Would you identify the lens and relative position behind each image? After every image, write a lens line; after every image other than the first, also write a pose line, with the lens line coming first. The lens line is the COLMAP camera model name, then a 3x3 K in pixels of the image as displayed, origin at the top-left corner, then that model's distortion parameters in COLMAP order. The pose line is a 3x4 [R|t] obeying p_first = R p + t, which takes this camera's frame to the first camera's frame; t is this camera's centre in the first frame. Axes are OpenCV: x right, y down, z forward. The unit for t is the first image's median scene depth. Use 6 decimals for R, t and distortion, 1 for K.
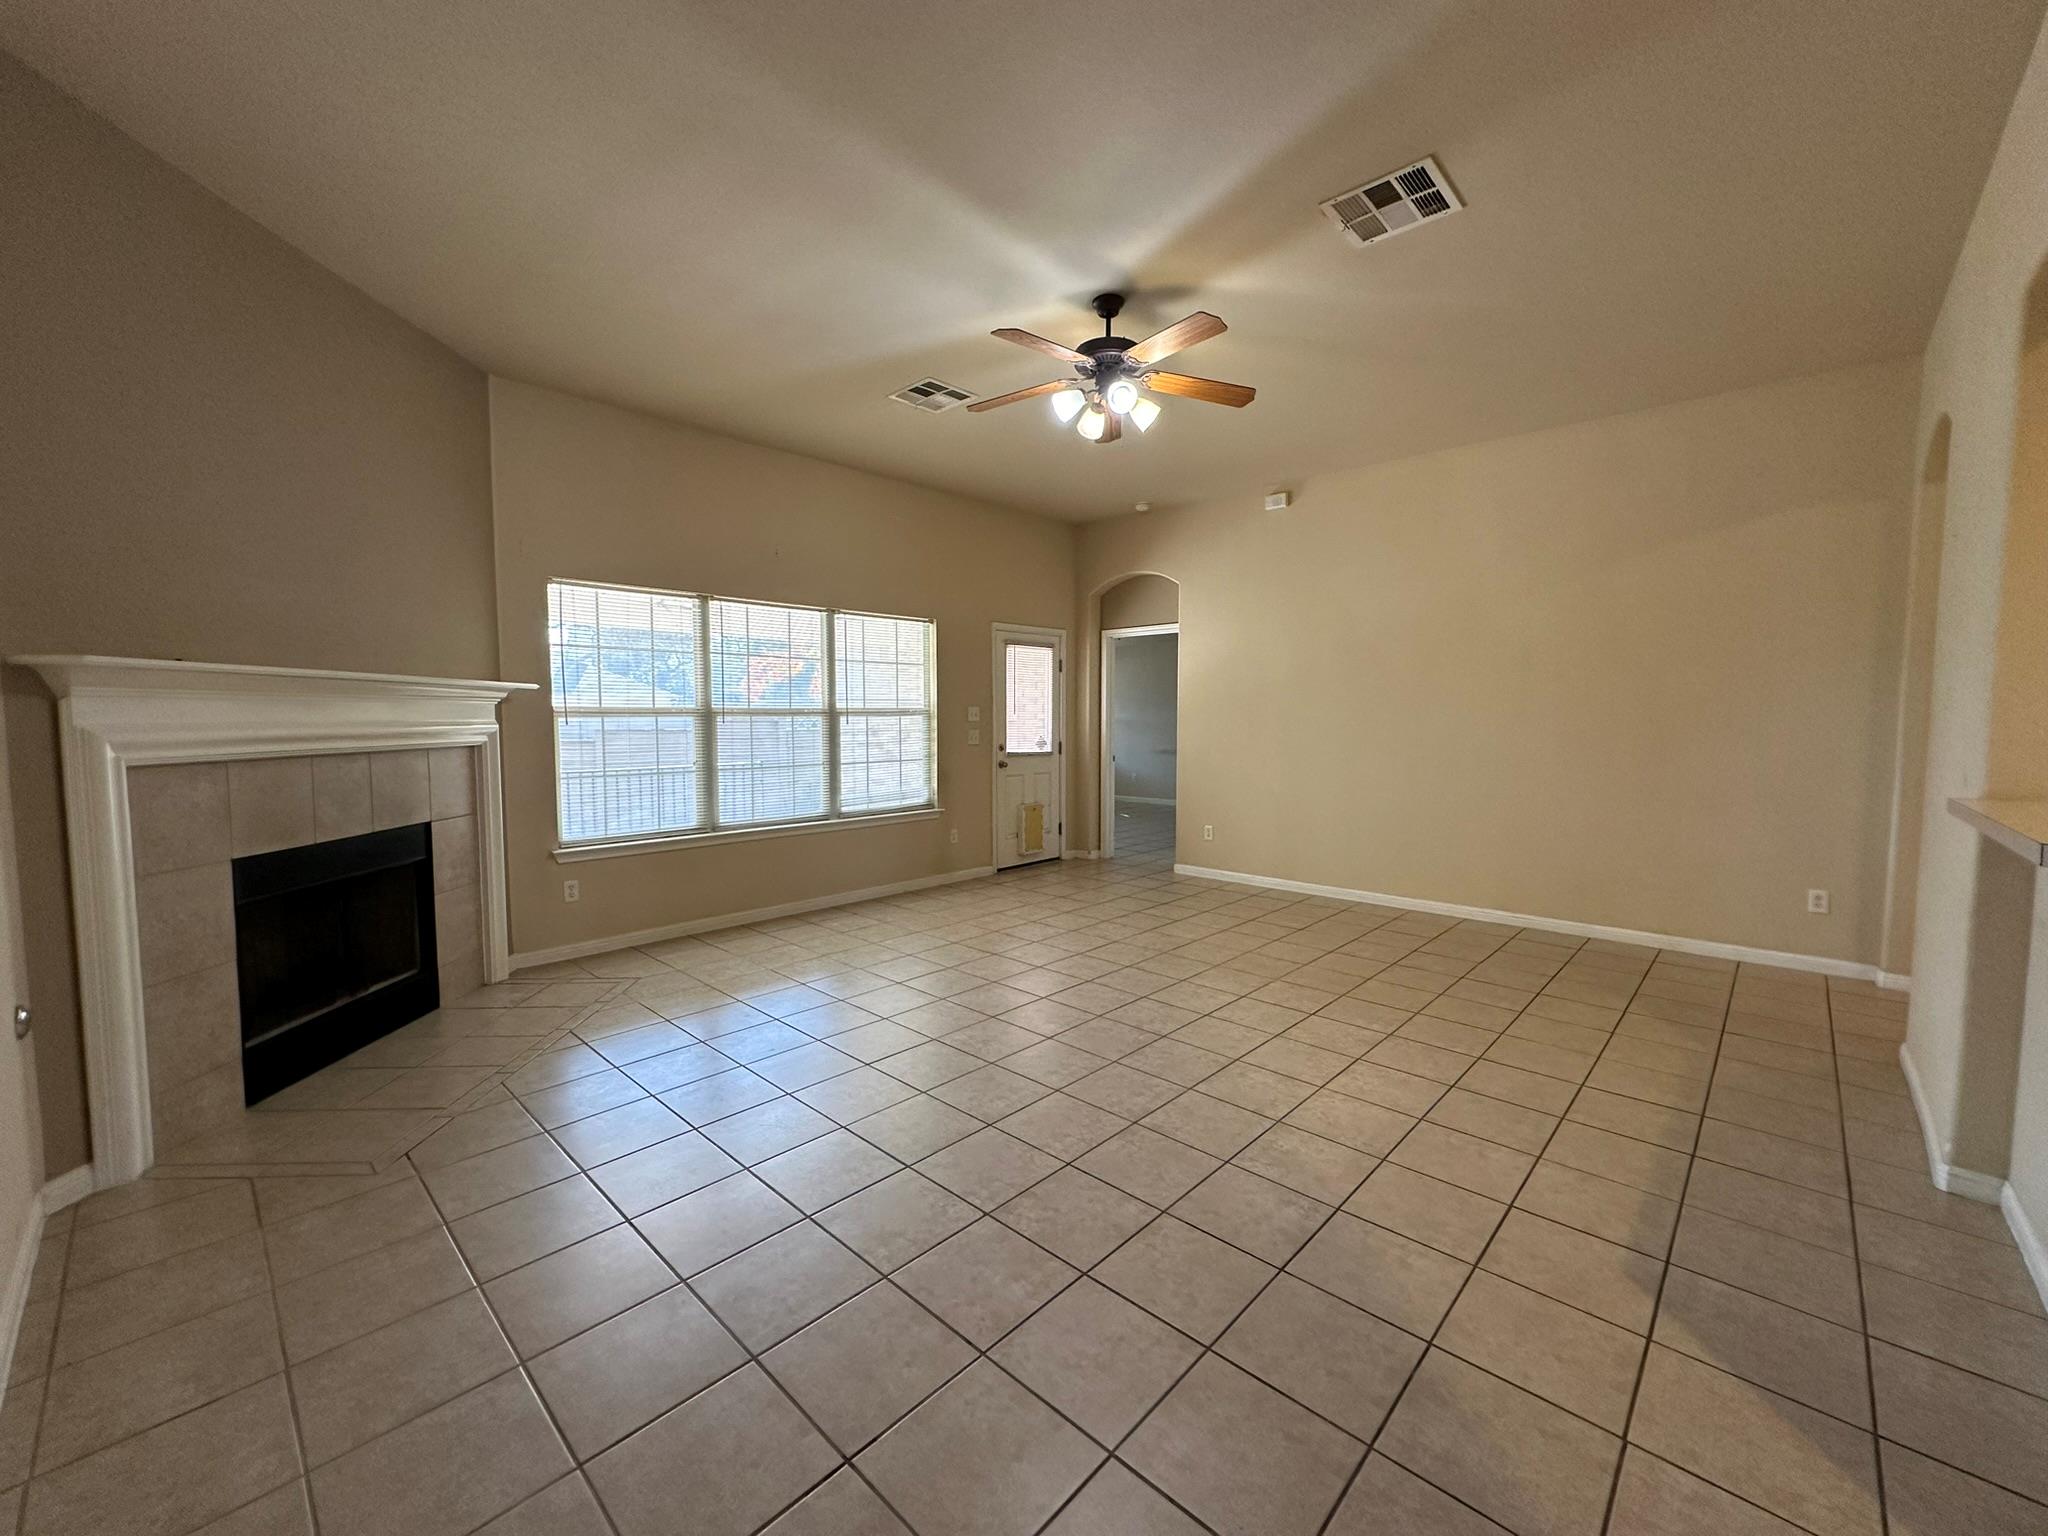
lens RADIAL K [[815.1, 0, 1024.0], [0, 815.1, 768.0], [0, 0, 1]] dist [-0.002048, 0.000683]
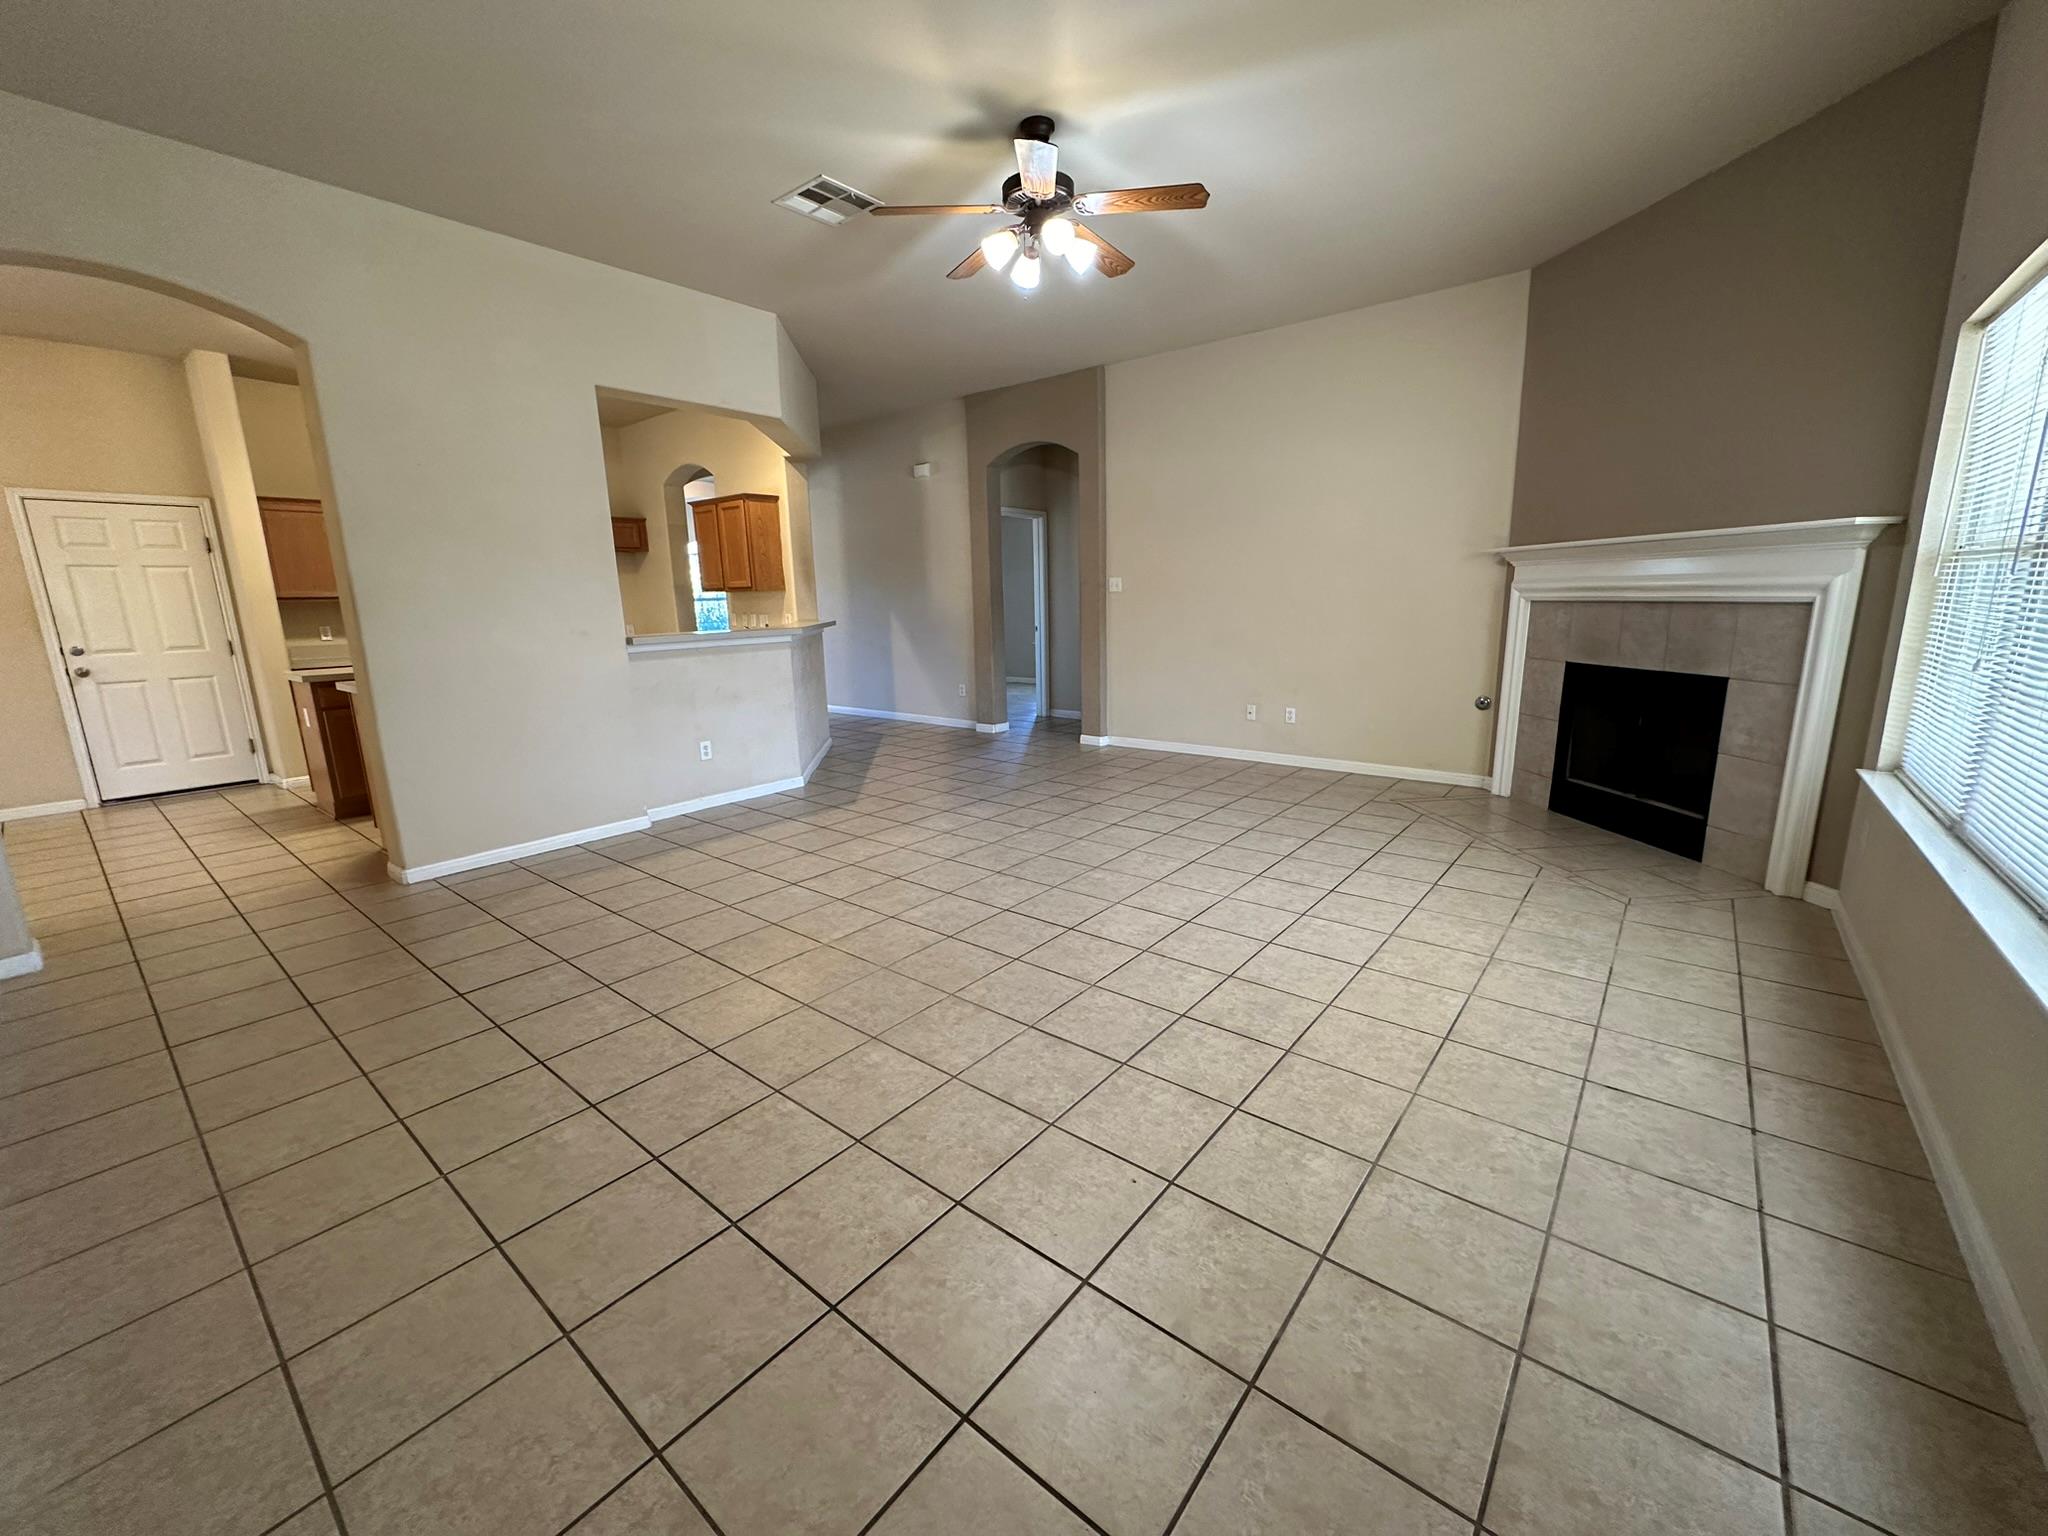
lens RADIAL K [[815.1, 0, 1024.0], [0, 815.1, 768.0], [0, 0, 1]] dist [-0.002048, 0.000683]
pose [[-0.996856, 0.039762, -0.068536, 0.215509], [0.019643, 0.961983, 0.272400, -0.128127], [0.076762, 0.270198, -0.959740, 2.141372]]
